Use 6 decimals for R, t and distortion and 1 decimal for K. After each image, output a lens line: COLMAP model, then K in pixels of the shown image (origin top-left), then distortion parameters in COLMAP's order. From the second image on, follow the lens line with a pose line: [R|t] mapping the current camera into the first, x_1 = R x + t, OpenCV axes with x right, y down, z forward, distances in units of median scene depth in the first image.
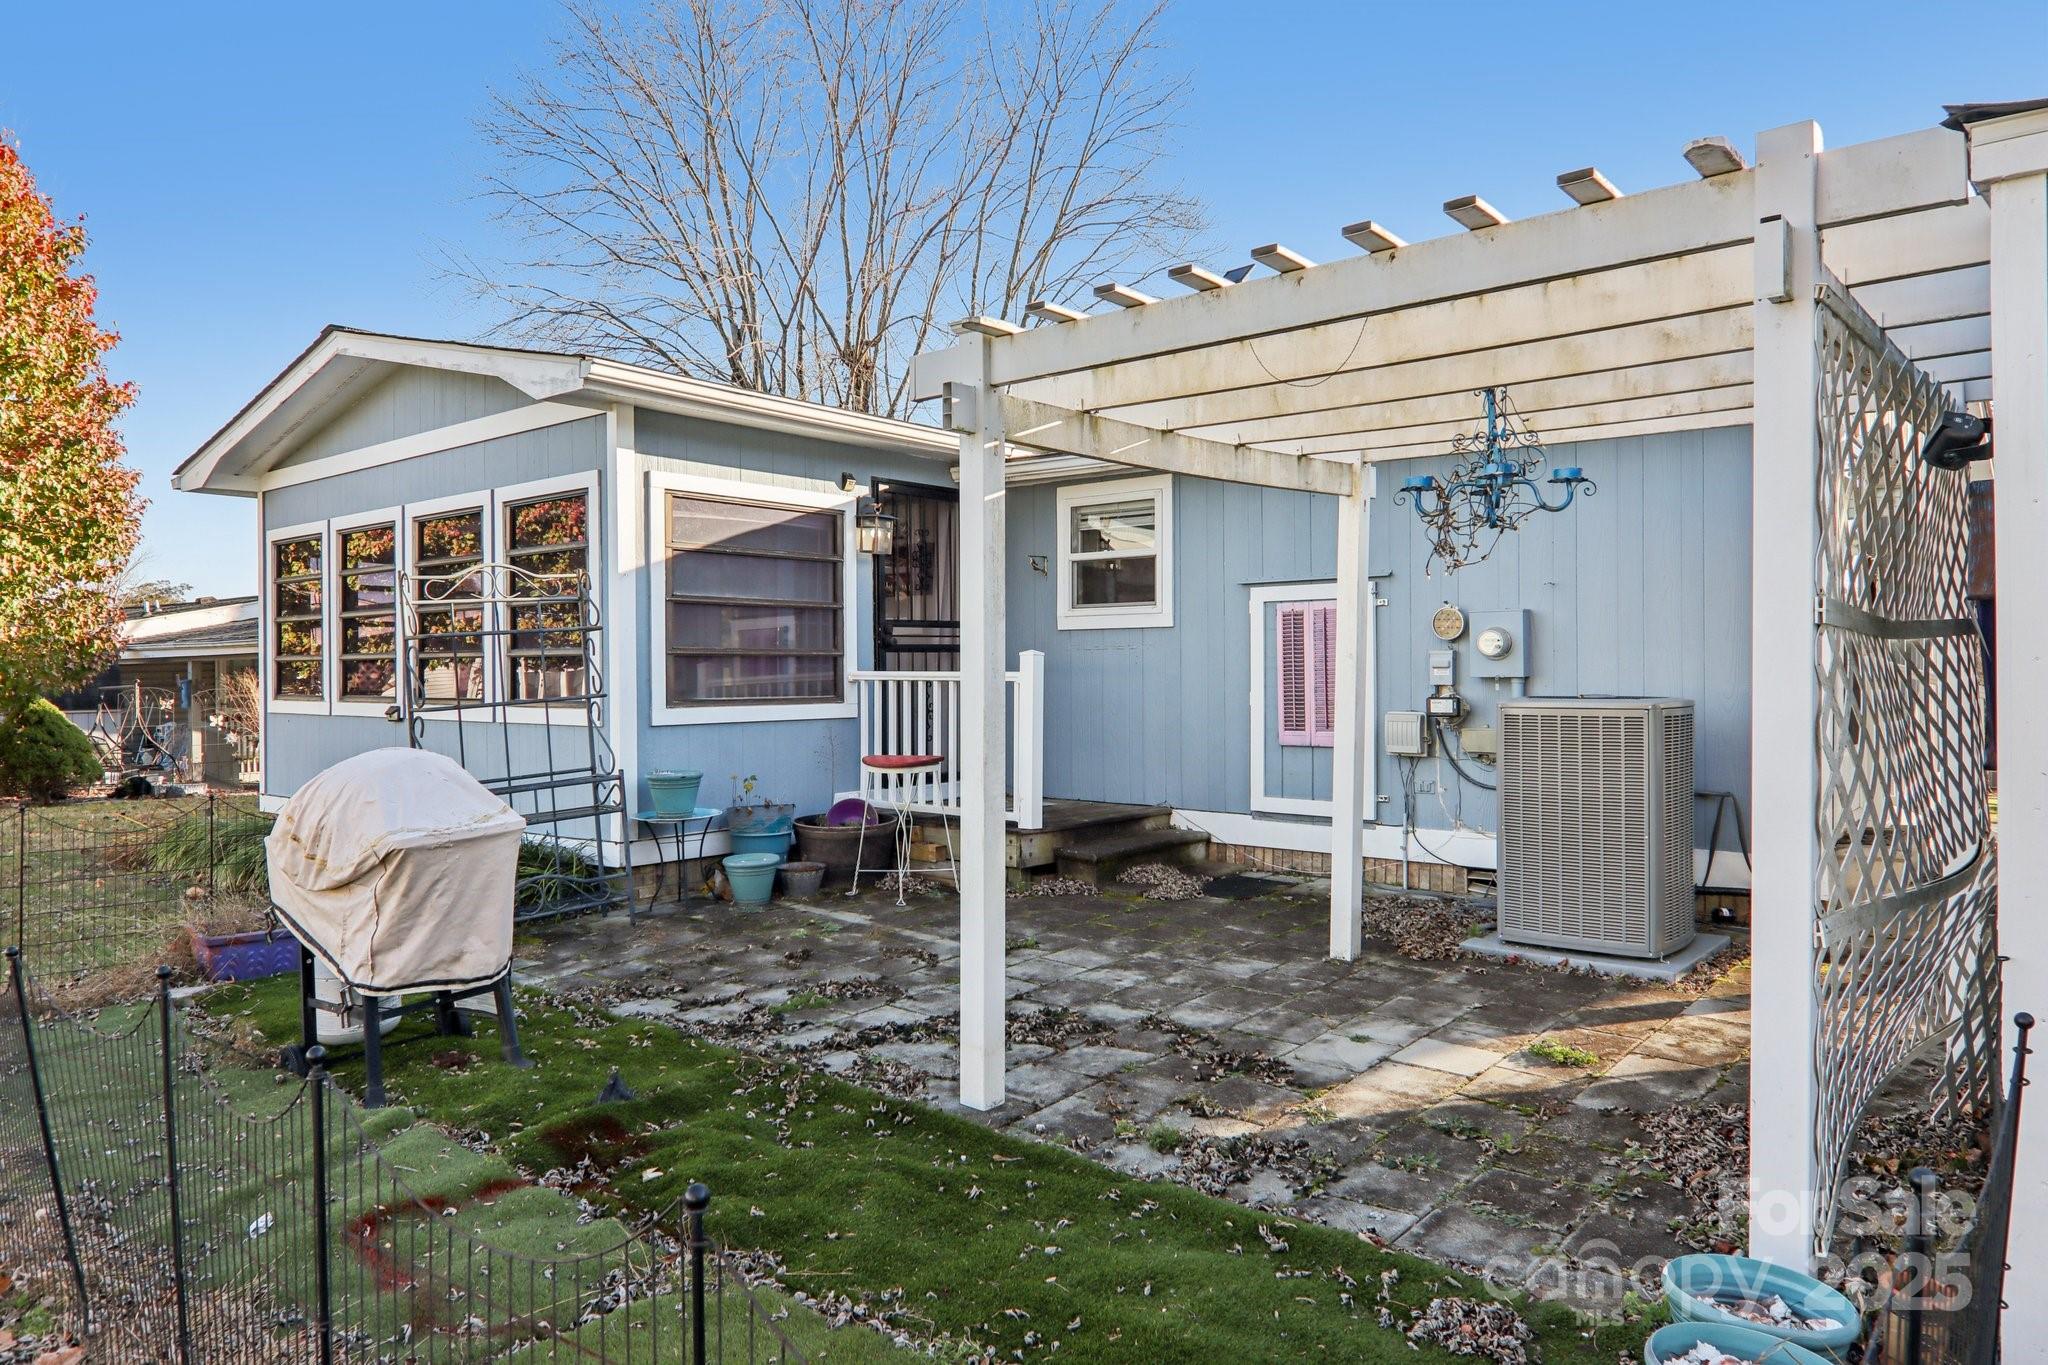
lens RADIAL K [[1262.1, 0, 1024.0], [0, 1262.1, 682.5], [0, 0, 1]] dist [-0.000327, -0.000100]
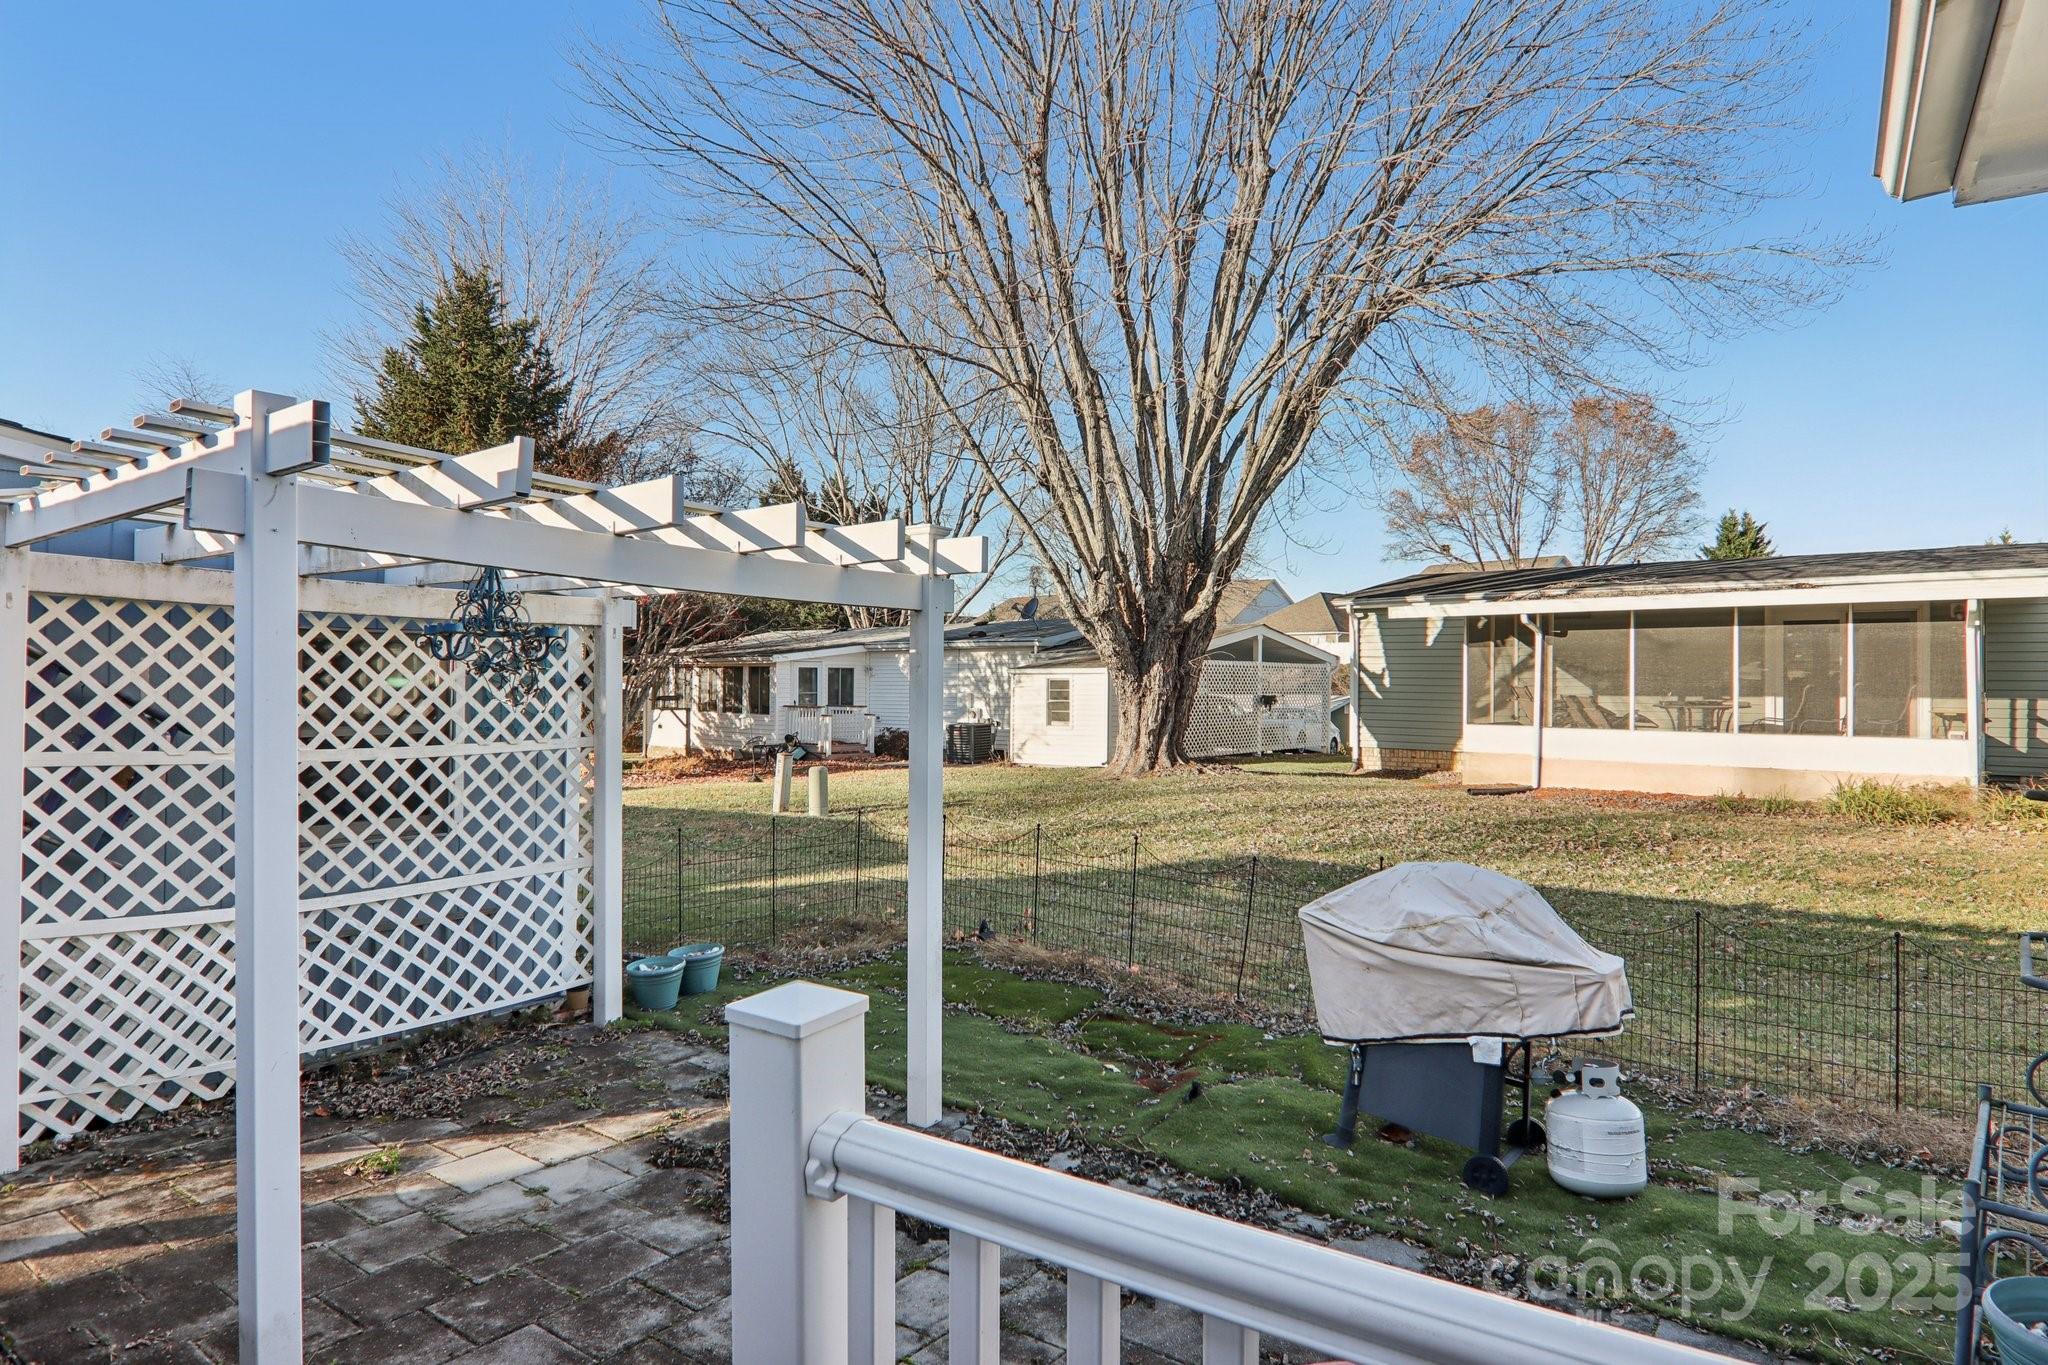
lens RADIAL K [[1172.0, 0, 1024.0], [0, 1172.0, 682.5], [0, 0, 1]] dist [-0.000585, 0.000098]
pose [[-0.995237, 0.001256, -0.097478, -0.016724], [0.000529, 0.999972, 0.007477, -0.122312], [0.097485, 0.007390, -0.995210, 2.142353]]
